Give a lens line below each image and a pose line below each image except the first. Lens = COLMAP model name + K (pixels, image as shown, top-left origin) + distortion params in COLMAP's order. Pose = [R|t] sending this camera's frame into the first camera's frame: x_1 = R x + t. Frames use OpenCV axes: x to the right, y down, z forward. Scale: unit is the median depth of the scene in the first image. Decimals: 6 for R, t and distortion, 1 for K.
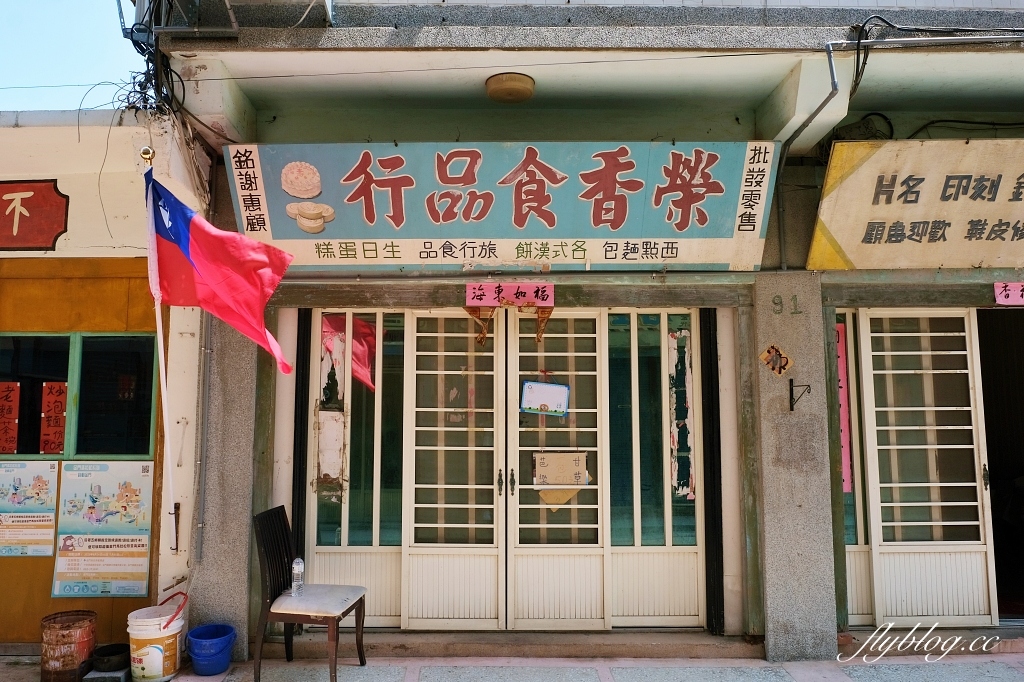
lens RADIAL K [[772.9, 0, 514.8], [0, 772.9, 324.4], [0, 0, 1]] dist [0.000335, 0.001970]
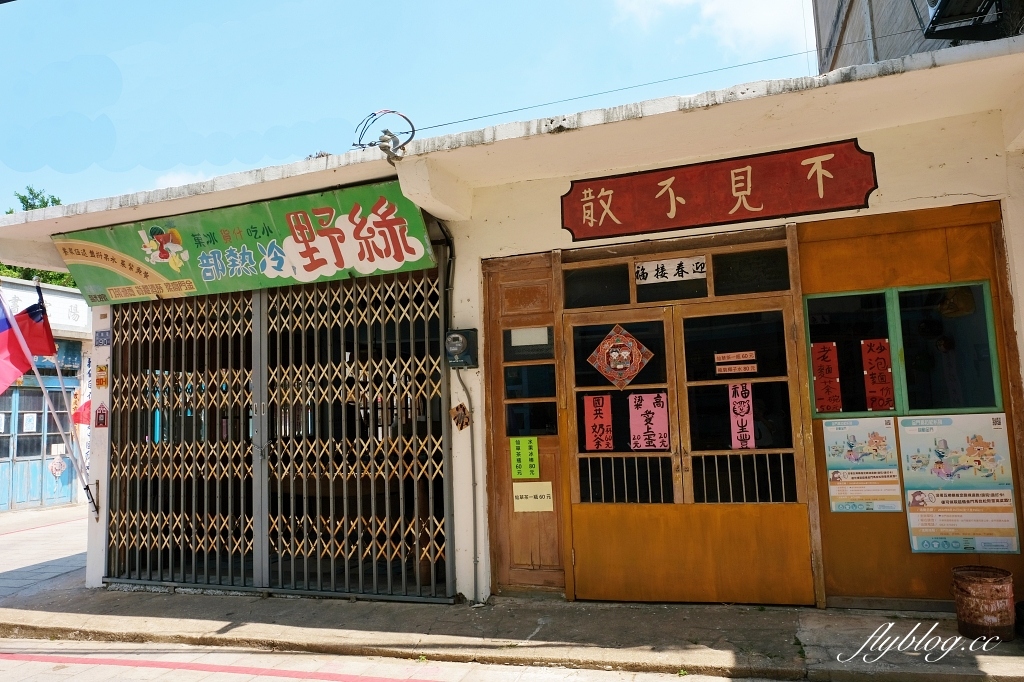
lens RADIAL K [[681.3, 0, 514.9], [0, 681.3, 336.6], [0, 0, 1]] dist [-0.012403, -0.006914]
pose [[0.957208, -0.070218, -0.280753, -0.806142], [0.071674, 0.997415, -0.005093, 0.043009], [0.280385, -0.015247, 0.959767, 0.026600]]
